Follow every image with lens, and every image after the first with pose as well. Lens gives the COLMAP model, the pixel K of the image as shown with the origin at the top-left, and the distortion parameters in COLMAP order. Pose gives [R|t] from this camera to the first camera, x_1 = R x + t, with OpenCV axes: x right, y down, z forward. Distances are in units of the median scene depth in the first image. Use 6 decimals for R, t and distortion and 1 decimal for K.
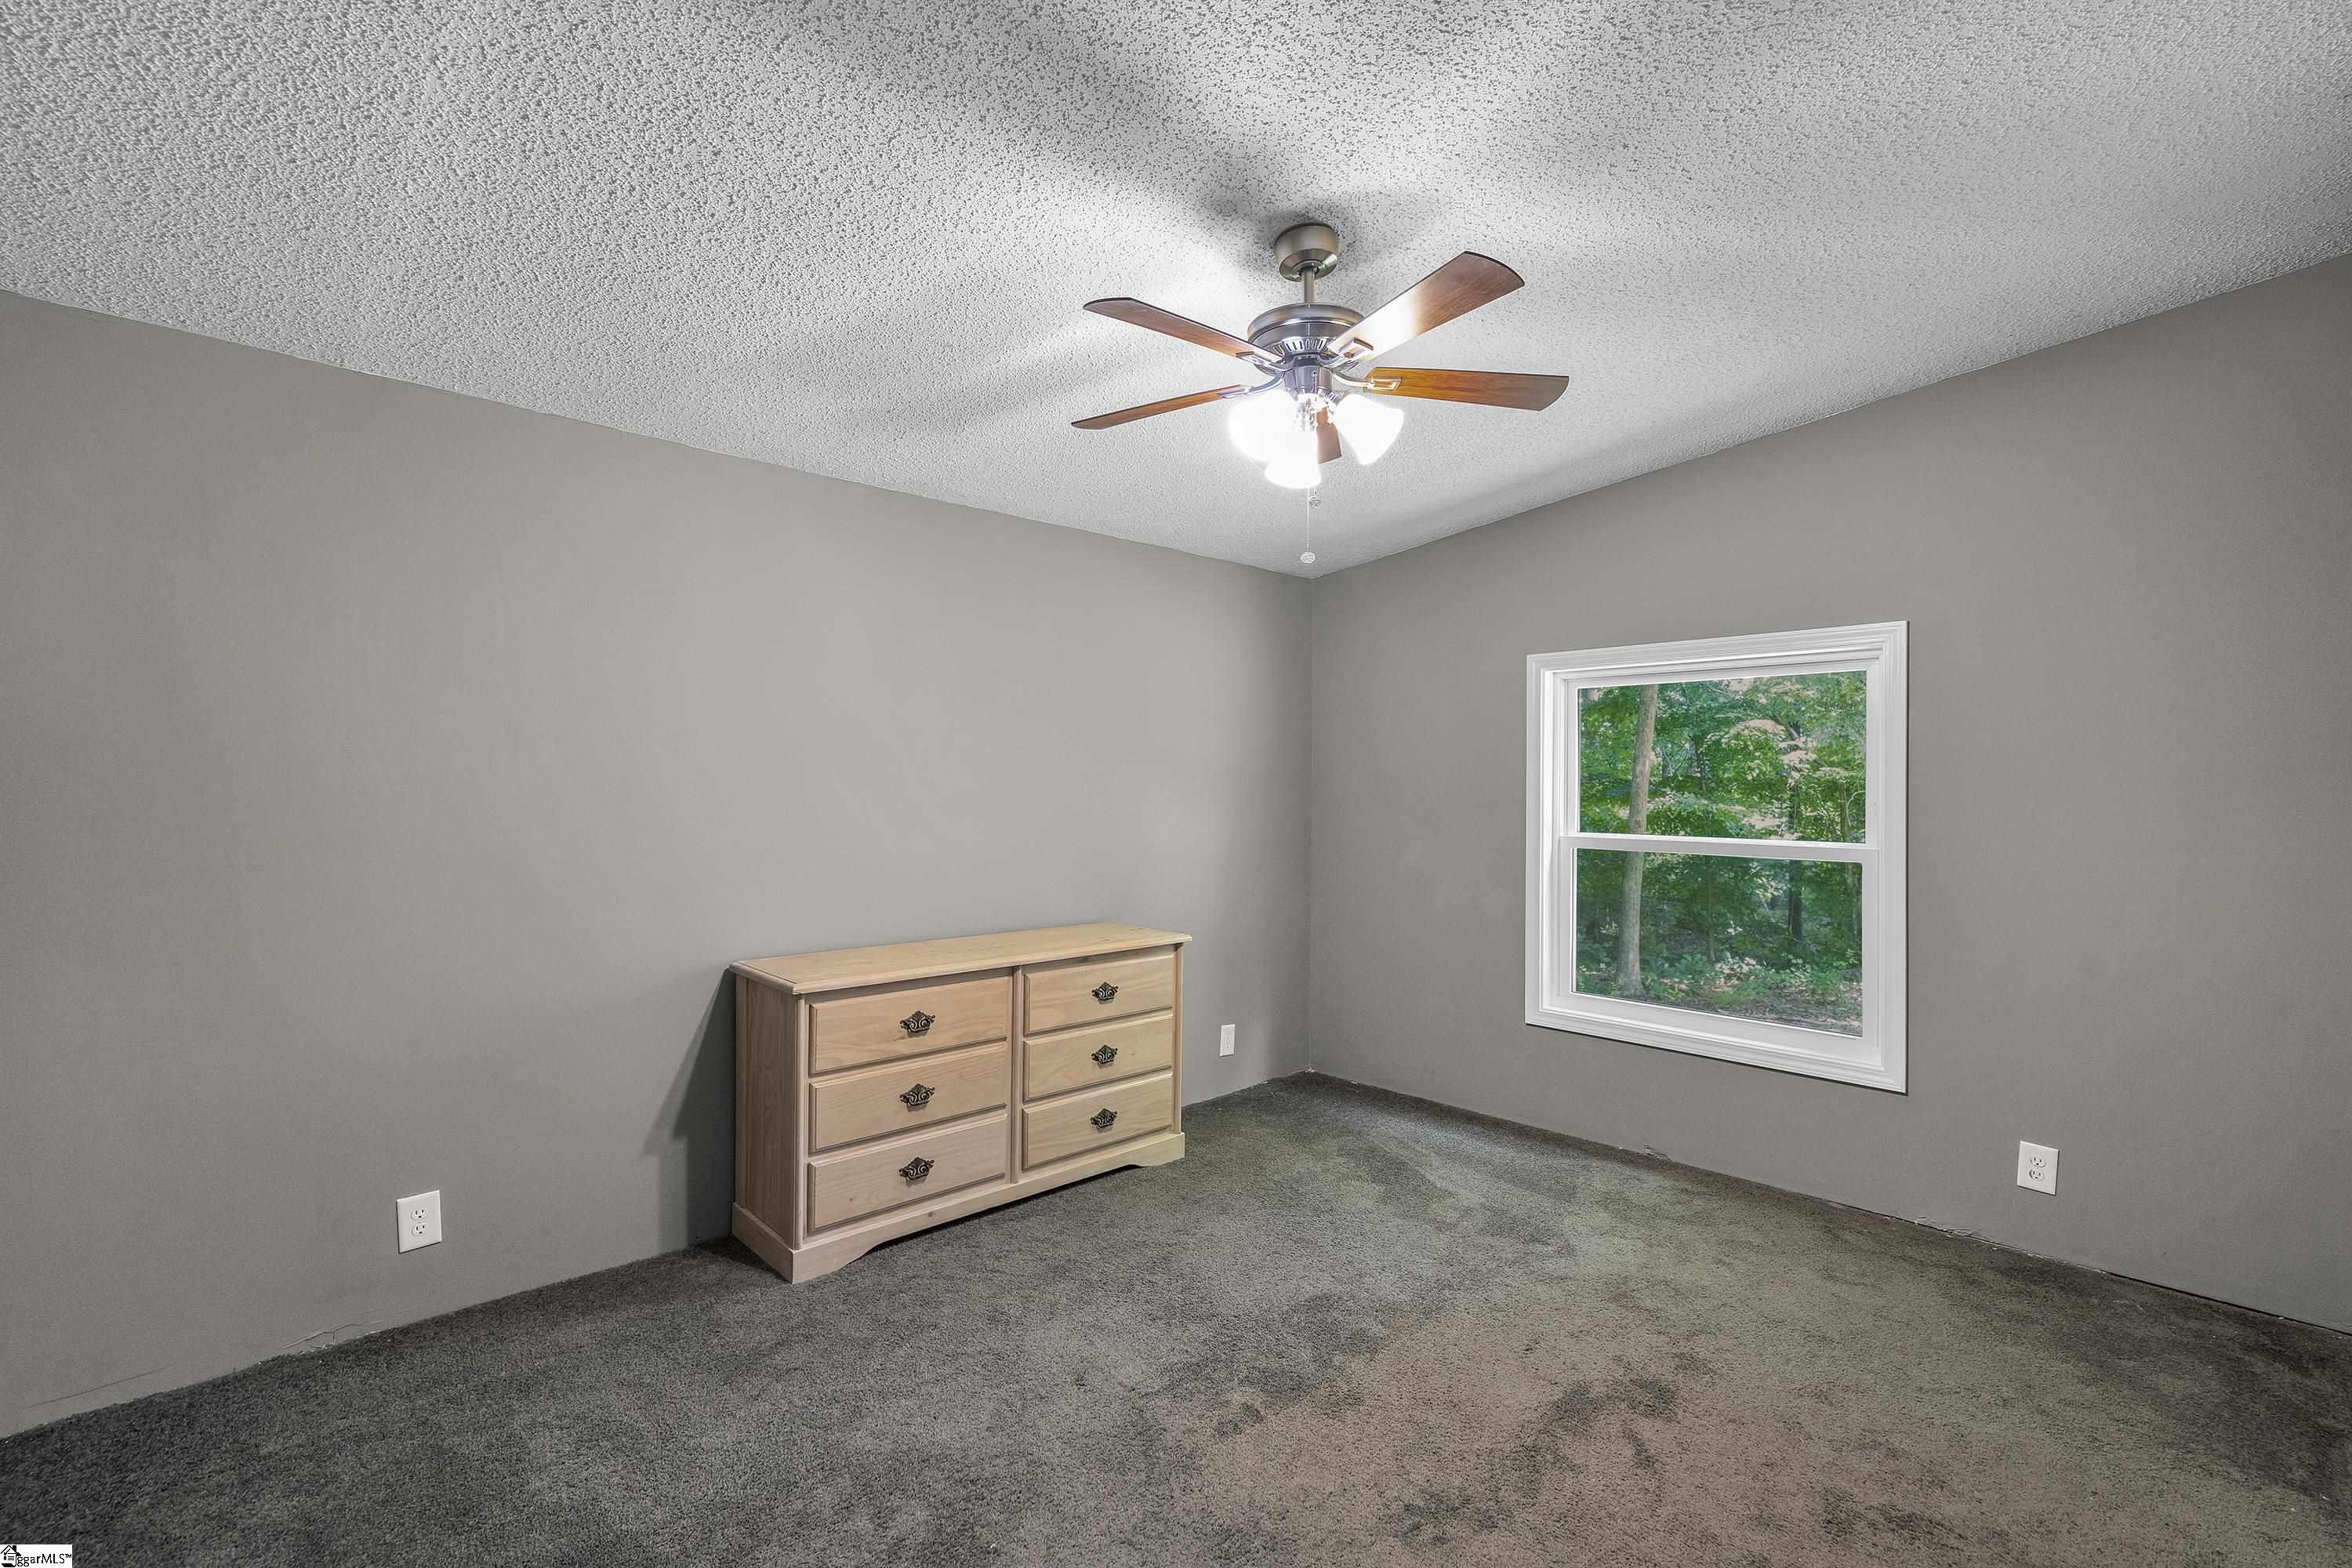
lens RADIAL K [[1062.3, 0, 1180.1], [0, 1062.3, 782.9], [0, 0, 1]] dist [-0.000378, 0.000767]
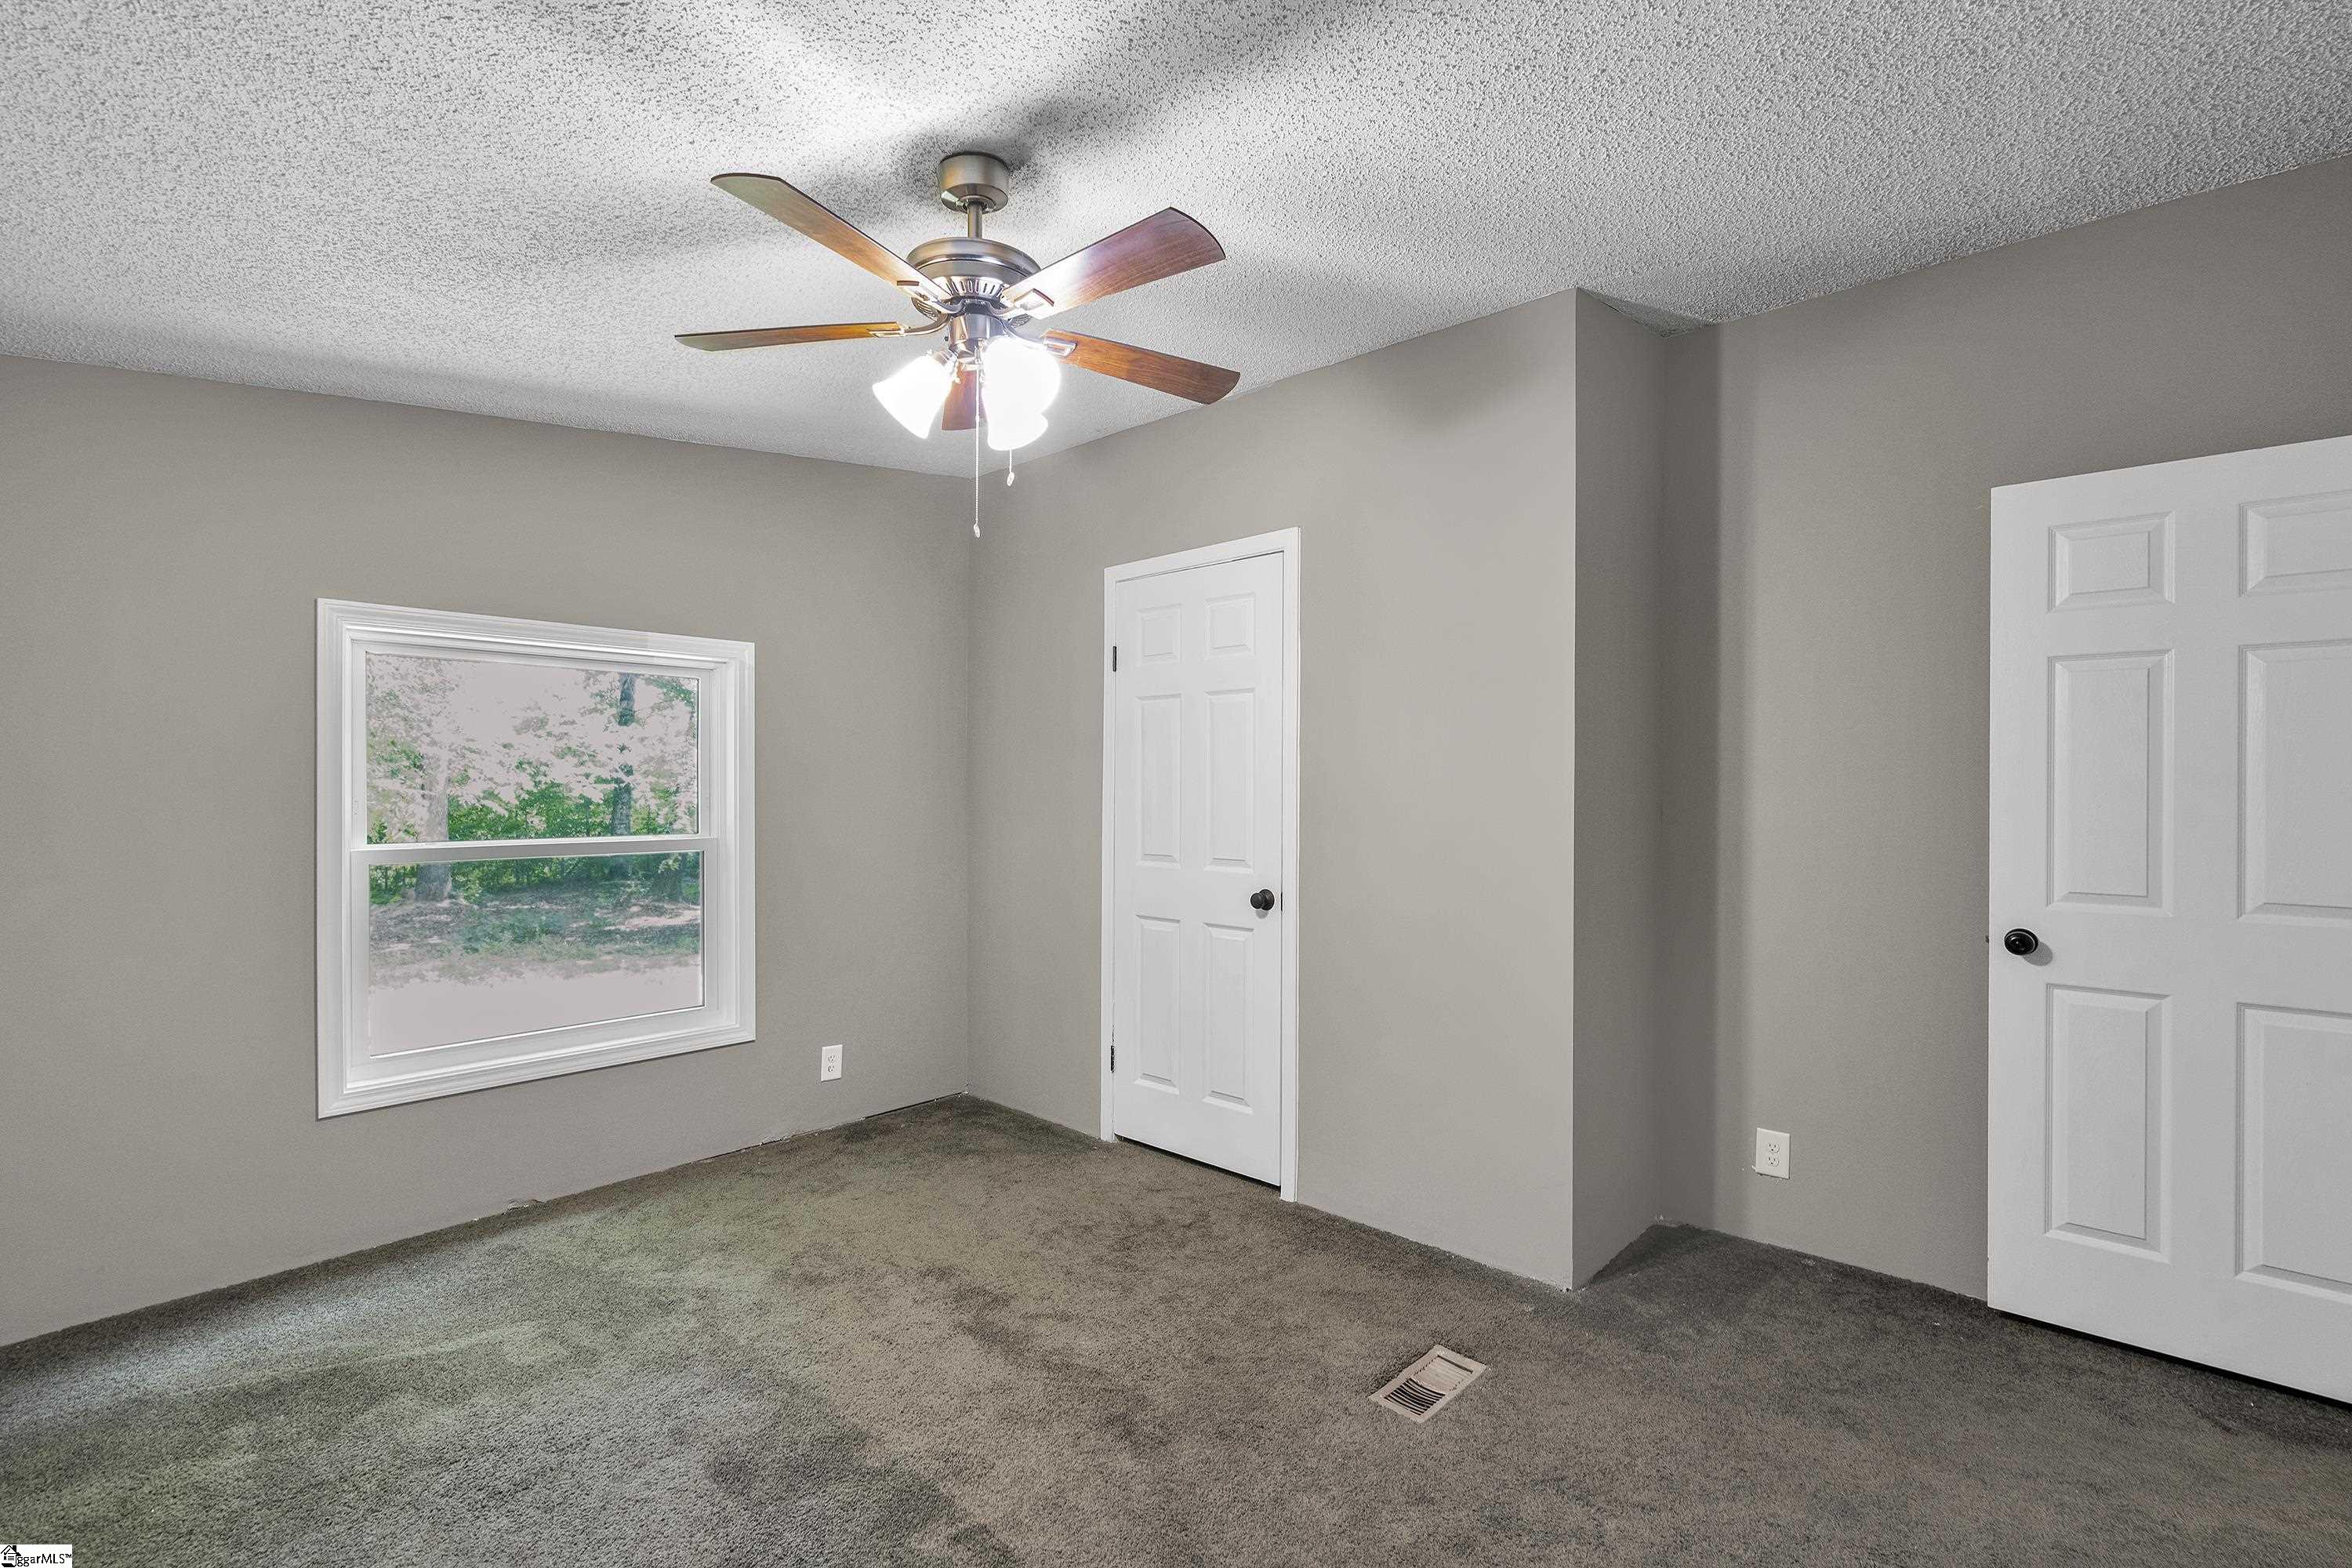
lens RADIAL K [[1062.3, 0, 1180.3], [0, 1062.3, 786.2], [0, 0, 1]] dist [-0.000378, 0.000767]
pose [[-0.084463, -0.010928, 0.996367, -0.600845], [-0.008970, 0.999908, 0.010207, -0.010132], [-0.996386, -0.008075, -0.084554, 0.695019]]
